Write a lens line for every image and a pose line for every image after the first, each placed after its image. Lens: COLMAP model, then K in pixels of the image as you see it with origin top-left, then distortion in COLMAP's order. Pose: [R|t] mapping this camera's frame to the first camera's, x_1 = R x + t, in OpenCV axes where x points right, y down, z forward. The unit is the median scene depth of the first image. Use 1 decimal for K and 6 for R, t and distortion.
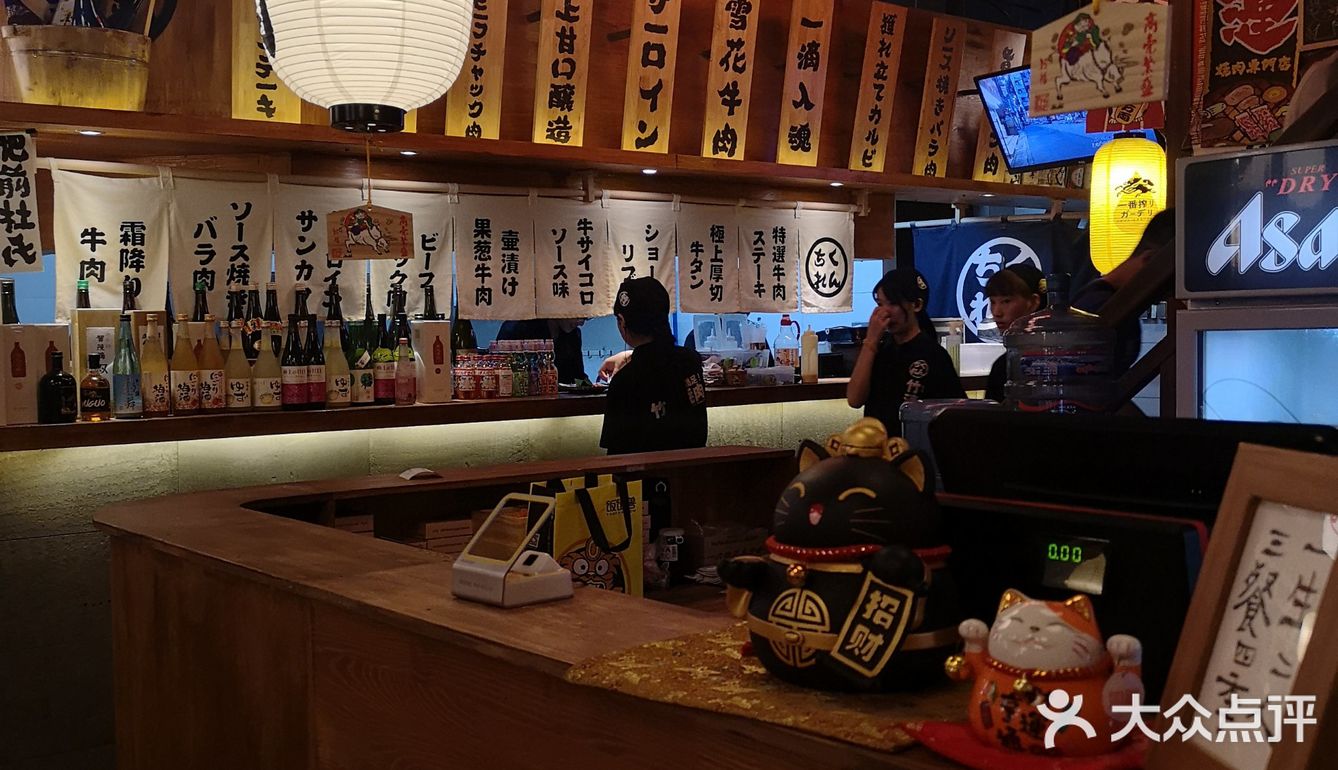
lens RADIAL K [[1307.3, 0, 669.0], [0, 1307.3, 385.0], [0, 0, 1]] dist [0.052437, -0.002447]
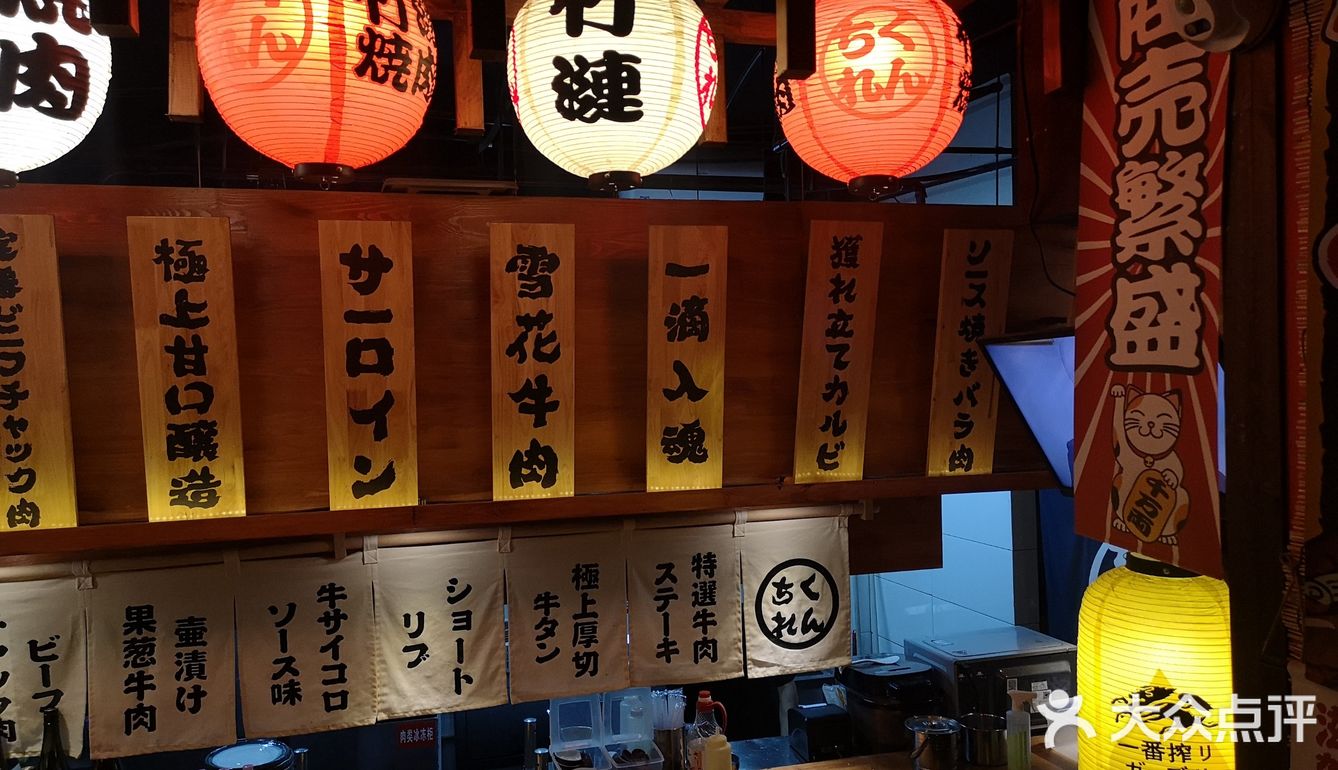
lens RADIAL K [[1014.6, 0, 669.0], [0, 1014.6, 385.0], [0, 0, 1]] dist [0.071547, -0.088299]
pose [[0.927989, -0.006585, -0.372550, 0.293732], [-0.006604, 0.999396, -0.034115, -0.211646], [0.372550, 0.034118, 0.927385, 0.567792]]
